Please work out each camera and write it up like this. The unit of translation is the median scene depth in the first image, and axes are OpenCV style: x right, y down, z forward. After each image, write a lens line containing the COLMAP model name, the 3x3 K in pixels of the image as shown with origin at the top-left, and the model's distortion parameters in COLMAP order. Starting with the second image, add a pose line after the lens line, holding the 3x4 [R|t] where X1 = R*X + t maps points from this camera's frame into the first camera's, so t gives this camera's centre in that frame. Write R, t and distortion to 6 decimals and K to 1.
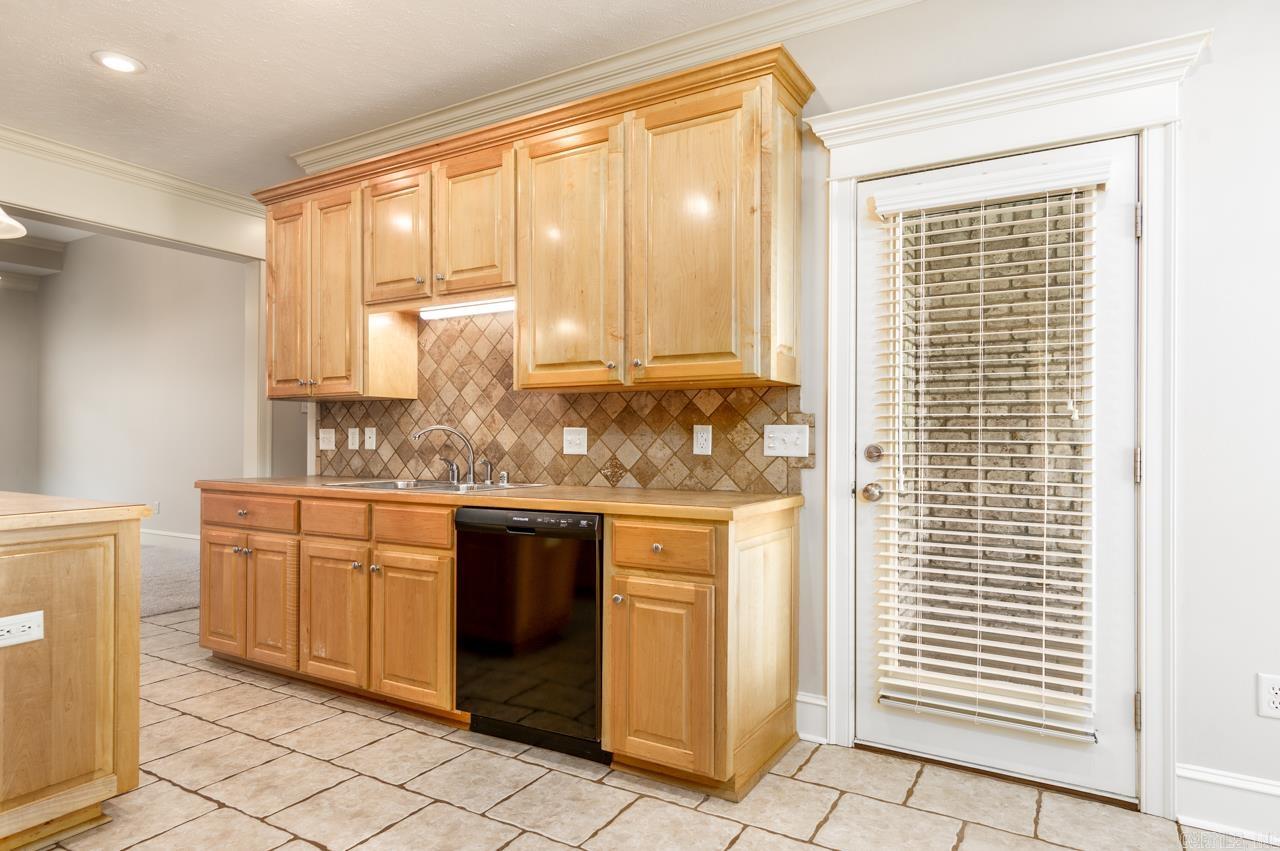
lens RADIAL K [[707.6, 0, 638.7], [0, 707.6, 436.8], [0, 0, 1]] dist [-0.000374, -0.000297]
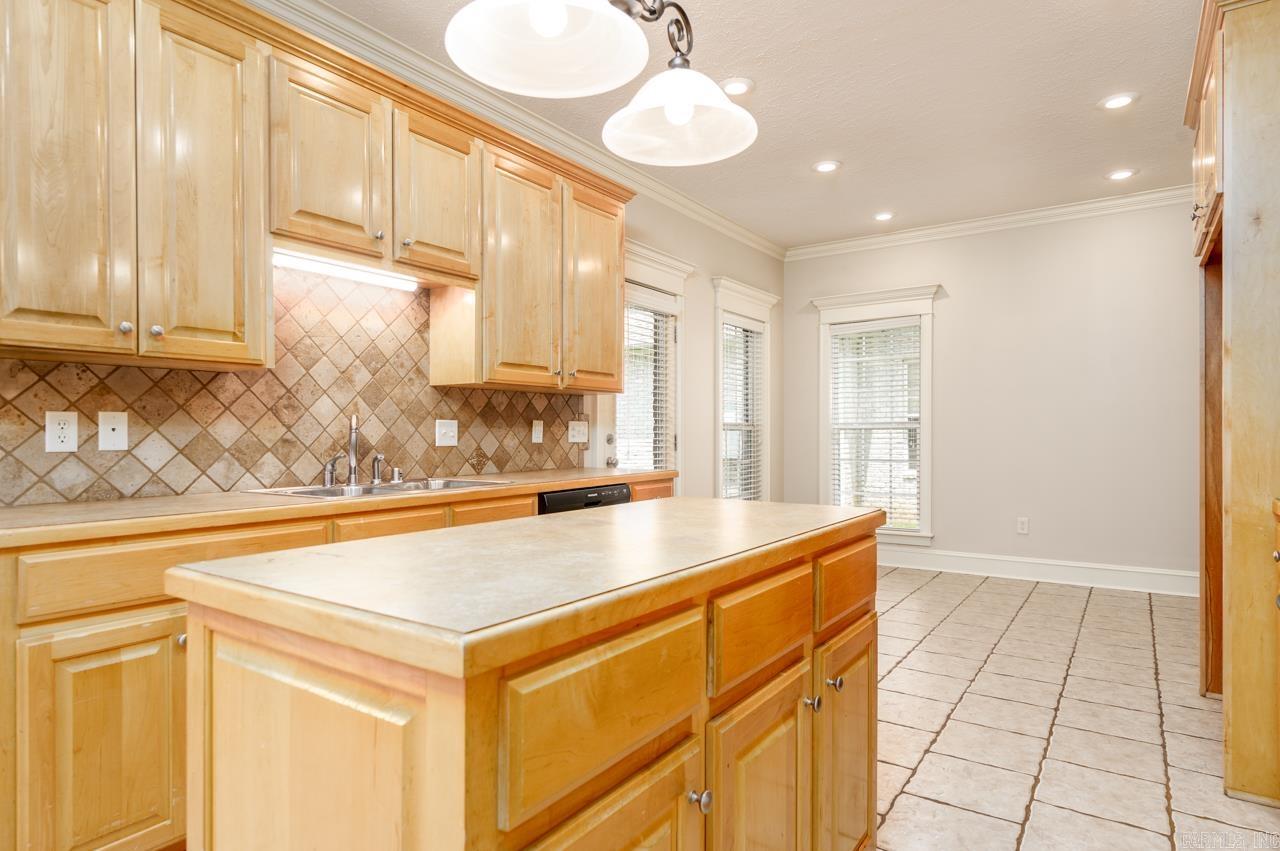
lens RADIAL K [[776.2, 0, 633.7], [0, 776.2, 430.5], [0, 0, 1]] dist [0.031509, -0.000277]
pose [[0.059821, 0.001872, 0.998207, -1.179012], [0.002190, 0.999996, -0.002007, 0.004881], [-0.998207, 0.002306, 0.059817, 0.652146]]
